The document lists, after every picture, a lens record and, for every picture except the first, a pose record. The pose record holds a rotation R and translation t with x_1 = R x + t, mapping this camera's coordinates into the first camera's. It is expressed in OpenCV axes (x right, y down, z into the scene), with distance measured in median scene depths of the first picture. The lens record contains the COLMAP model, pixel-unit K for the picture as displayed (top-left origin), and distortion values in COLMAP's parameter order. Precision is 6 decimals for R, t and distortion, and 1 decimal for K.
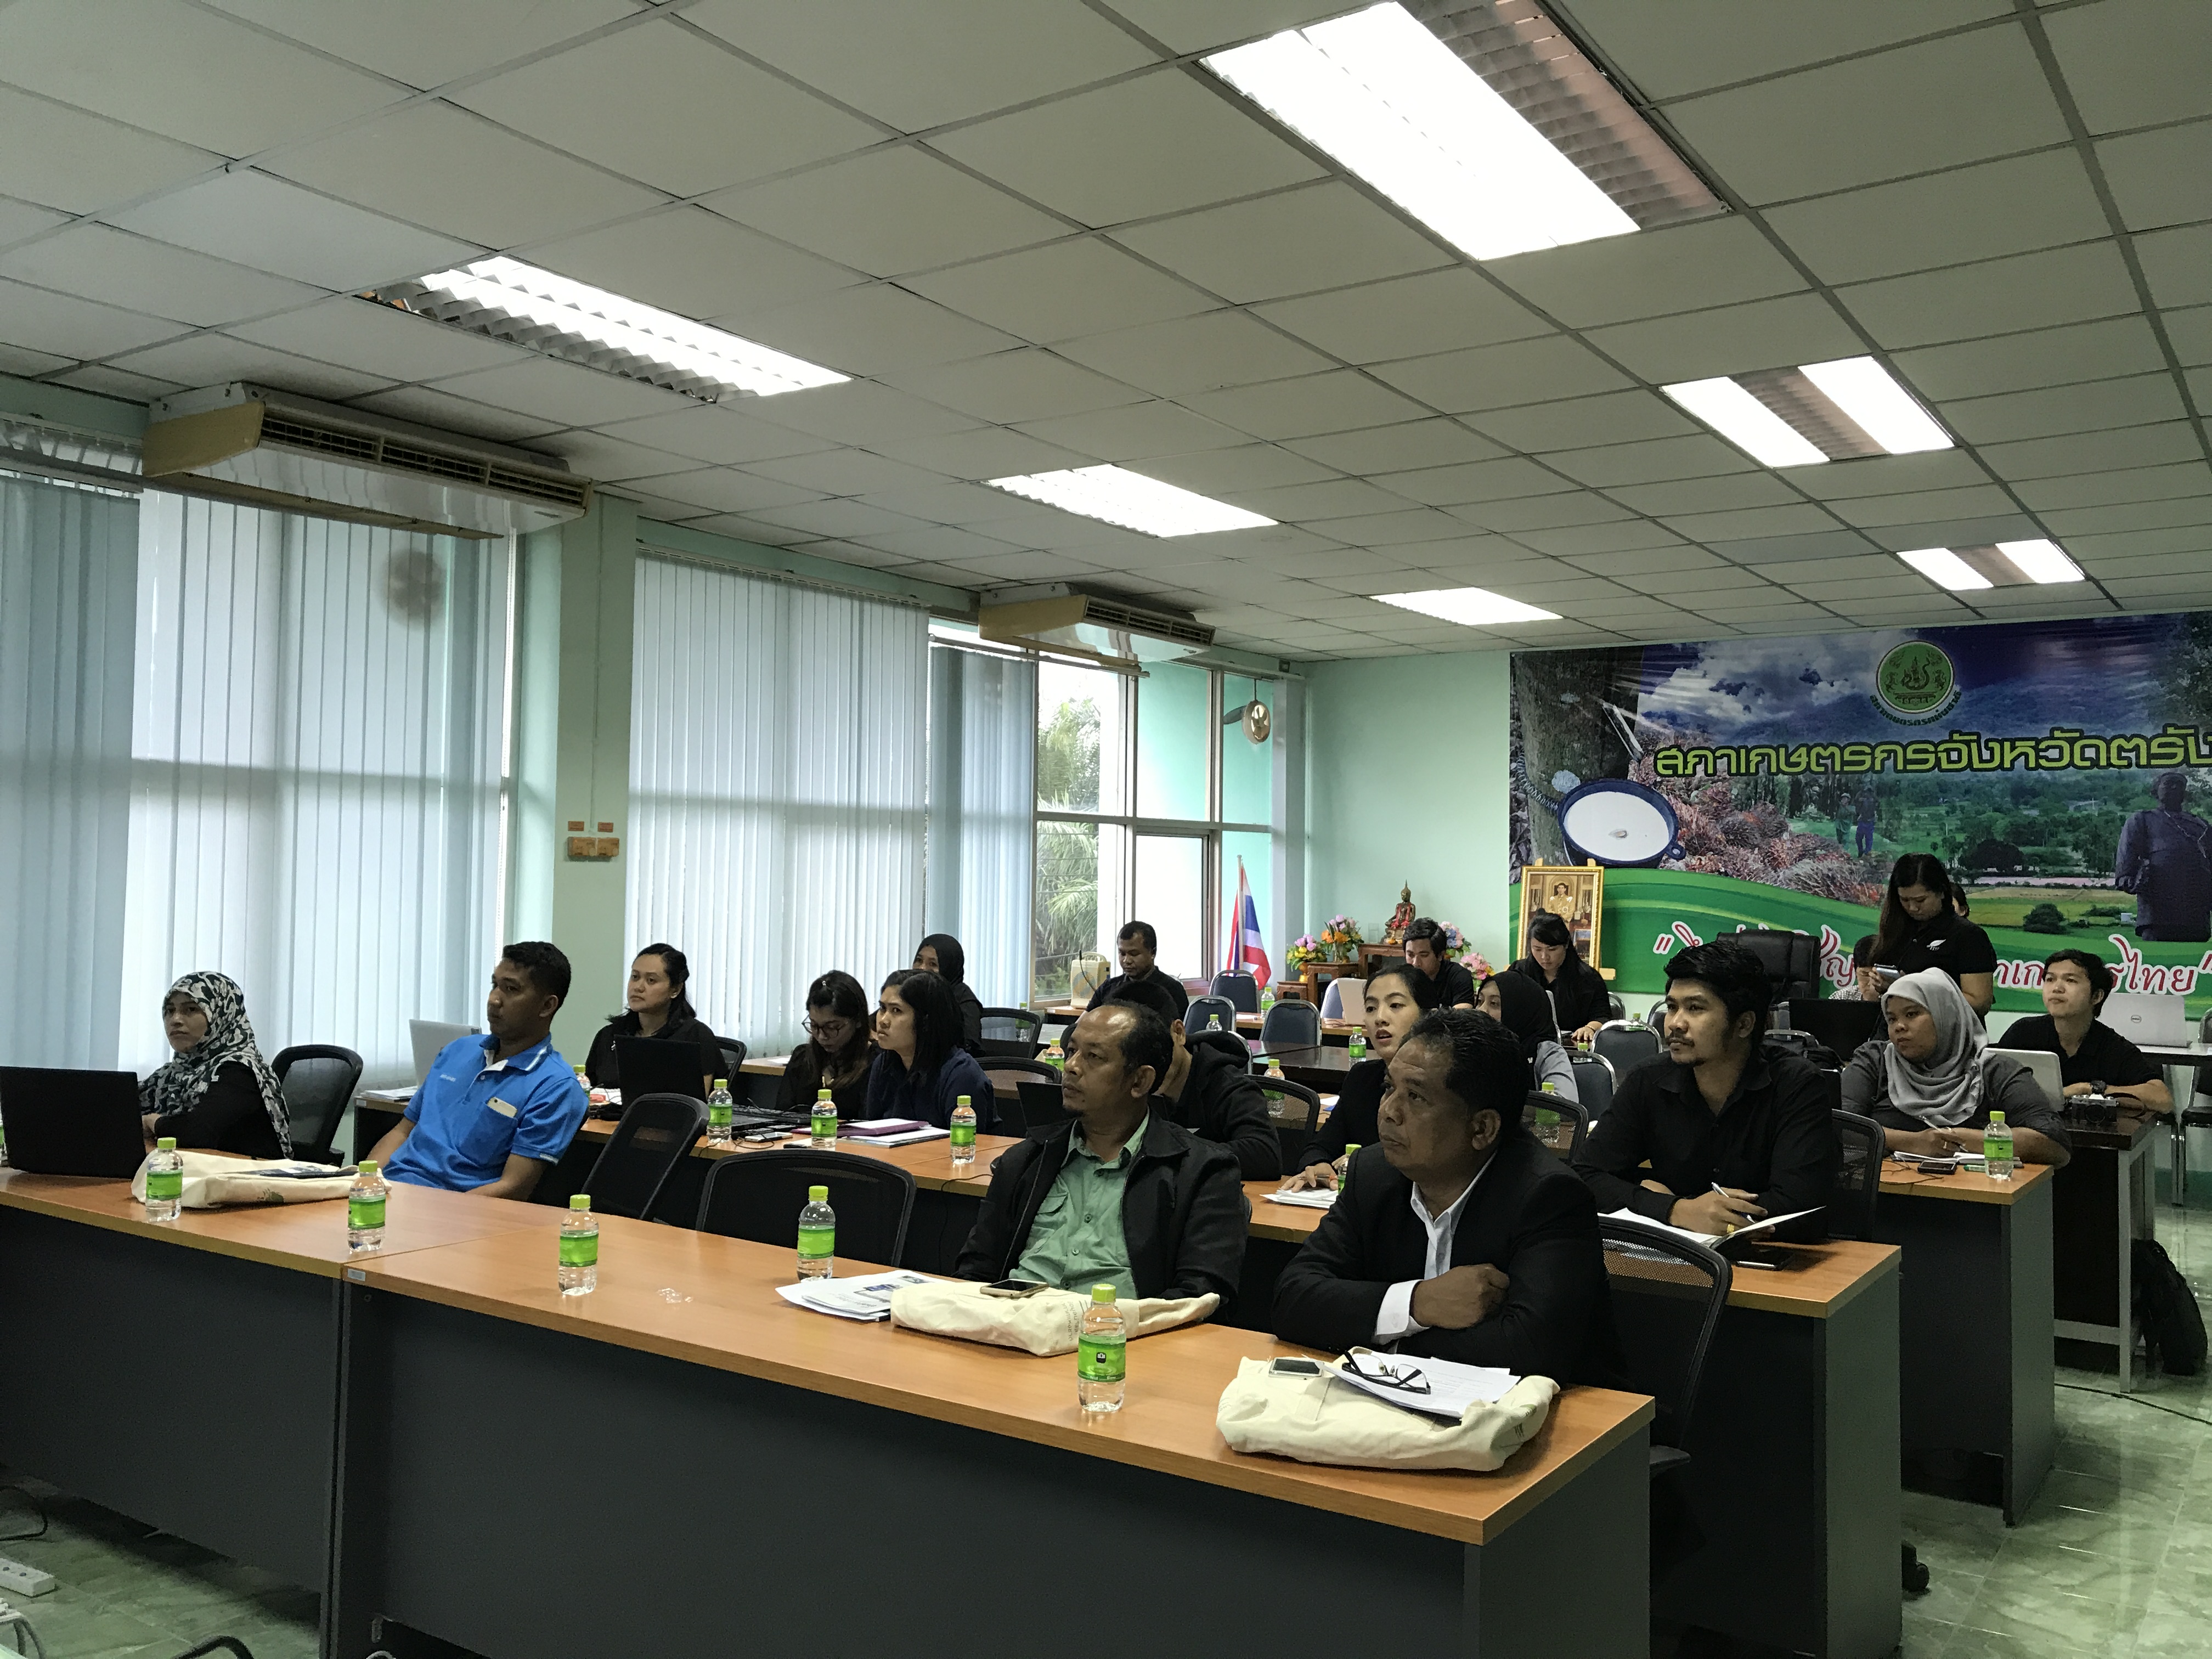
lens RADIAL K [[1819.2, 0, 1112.5], [0, 1819.2, 840.8], [0, 0, 1]] dist [0.050529, -0.072993]
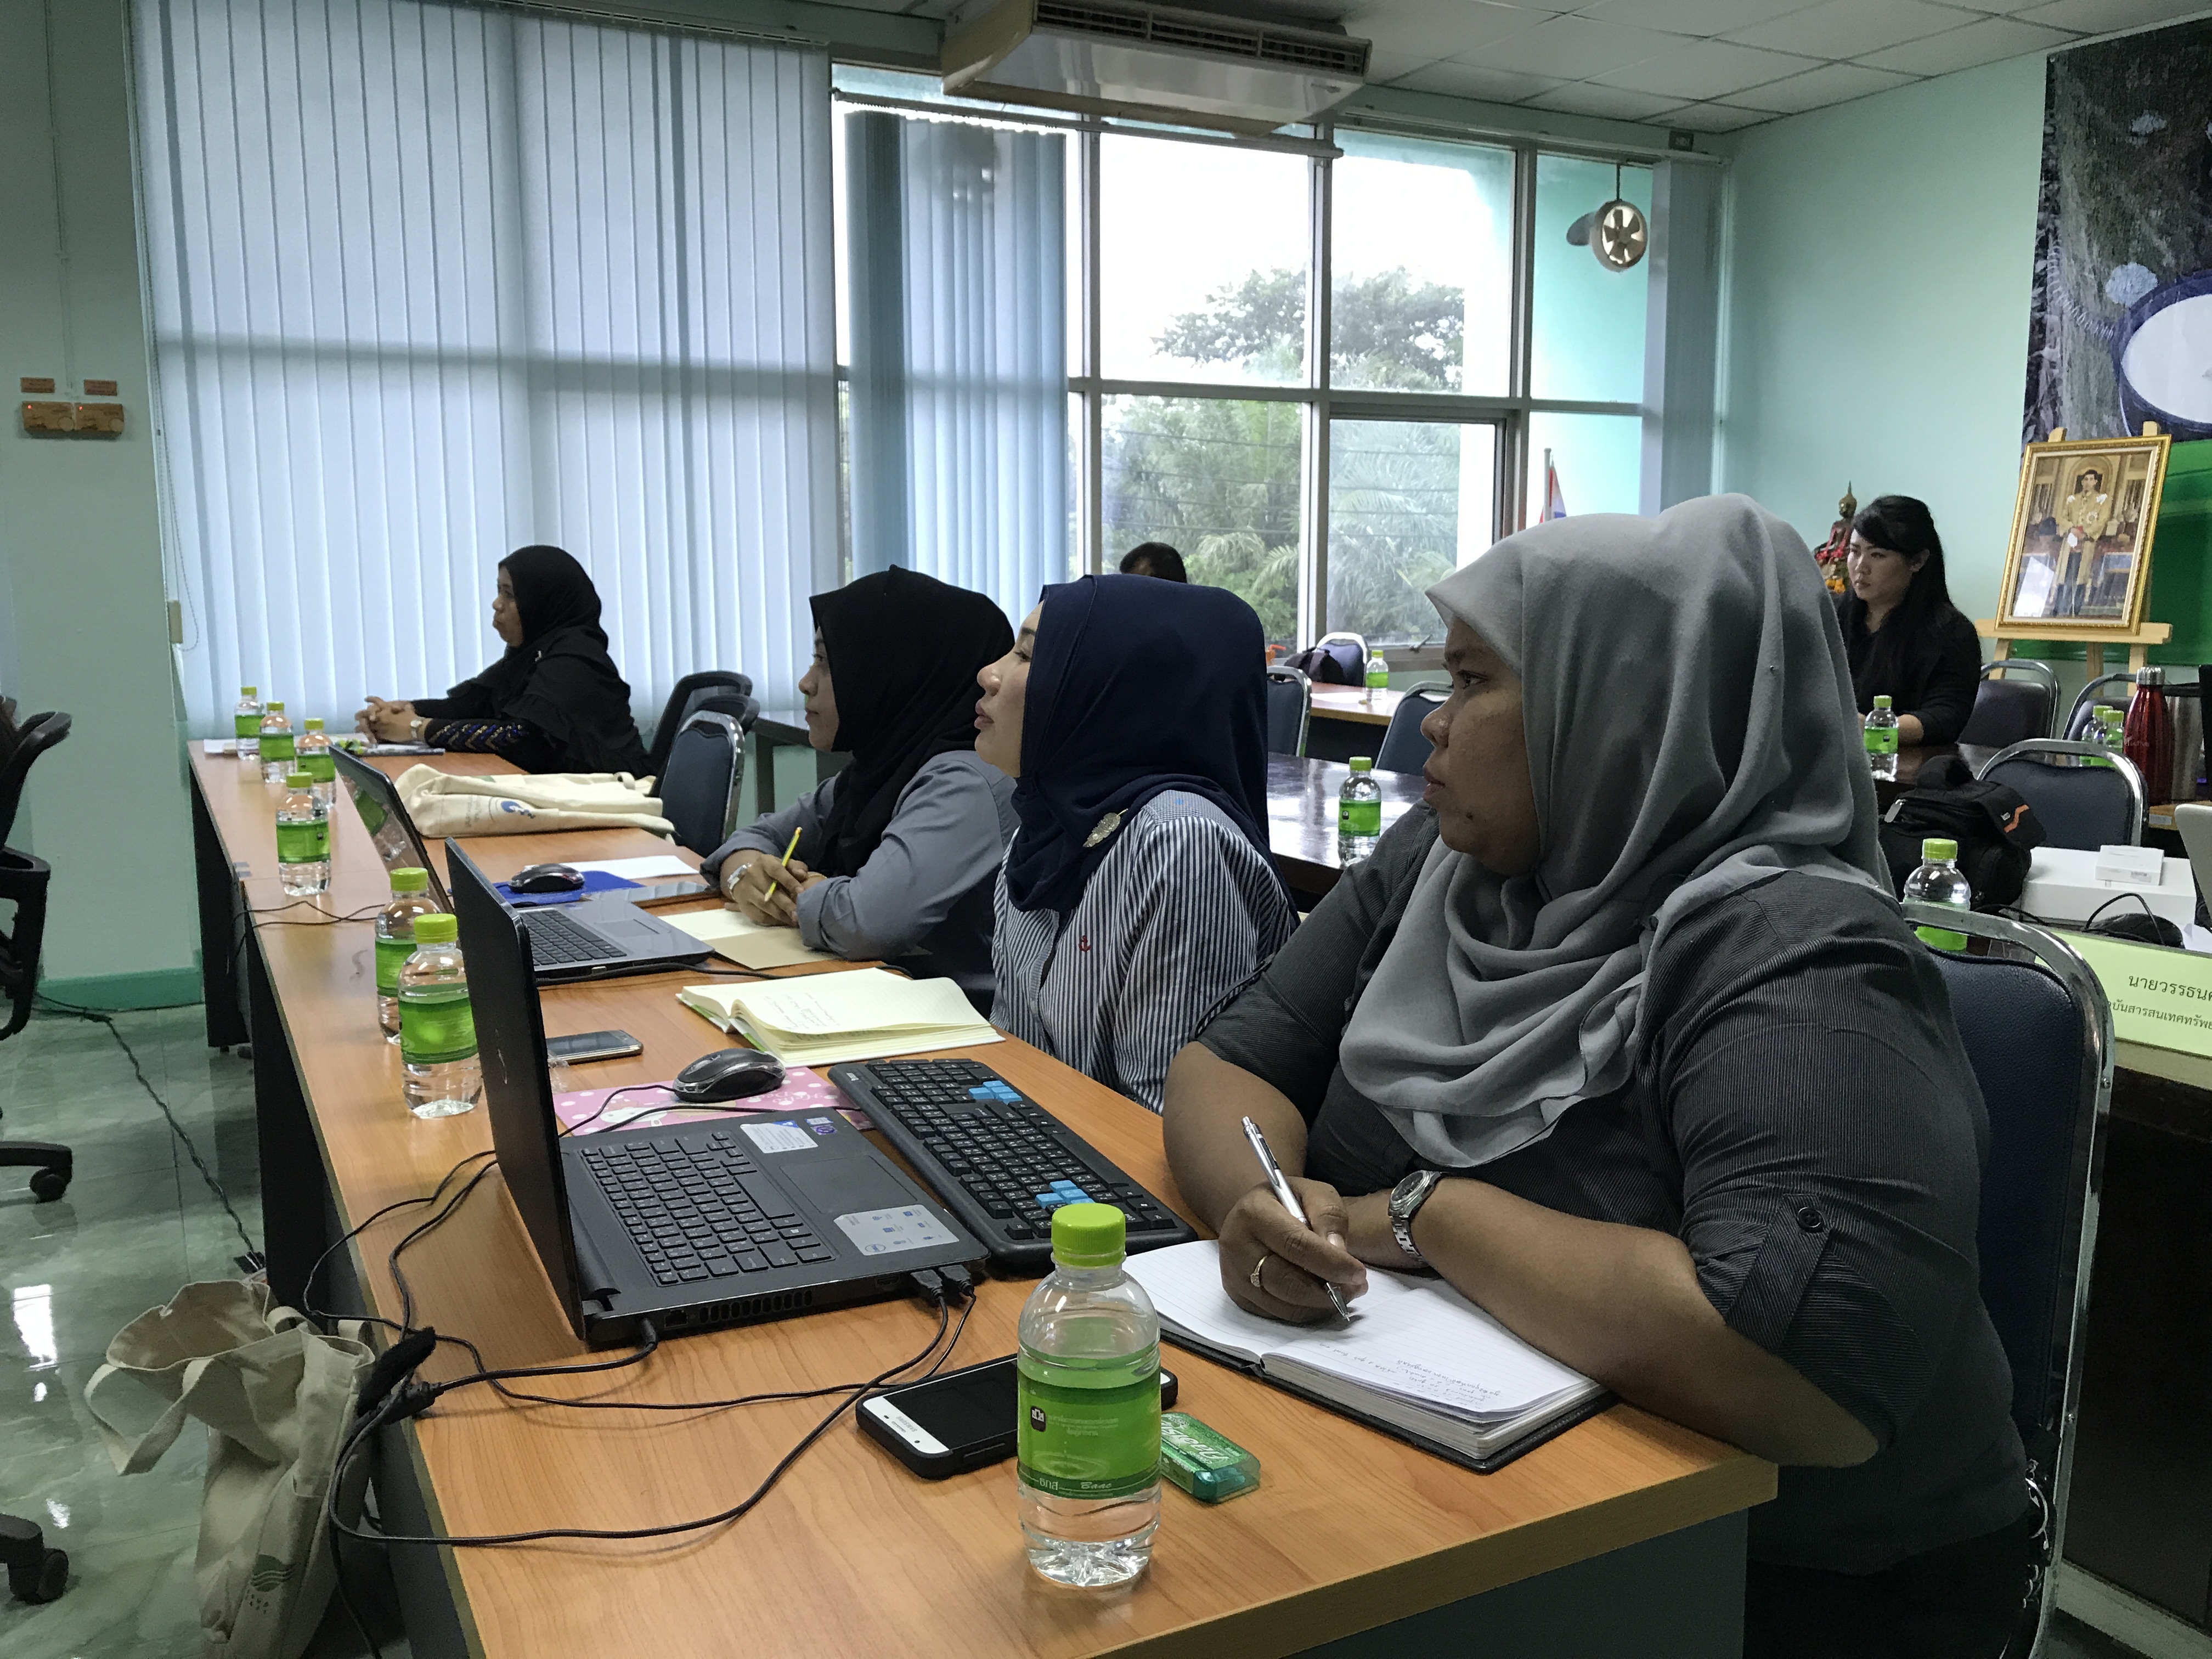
lens RADIAL K [[1819.2, 0, 1101.7], [0, 1819.2, 819.9], [0, 0, 1]] dist [0.050529, -0.072993]
pose [[0.886579, 0.053257, -0.459500, 0.241862], [0.022025, 0.987364, 0.156933, 0.033905], [0.462052, -0.149254, 0.874203, 0.360022]]
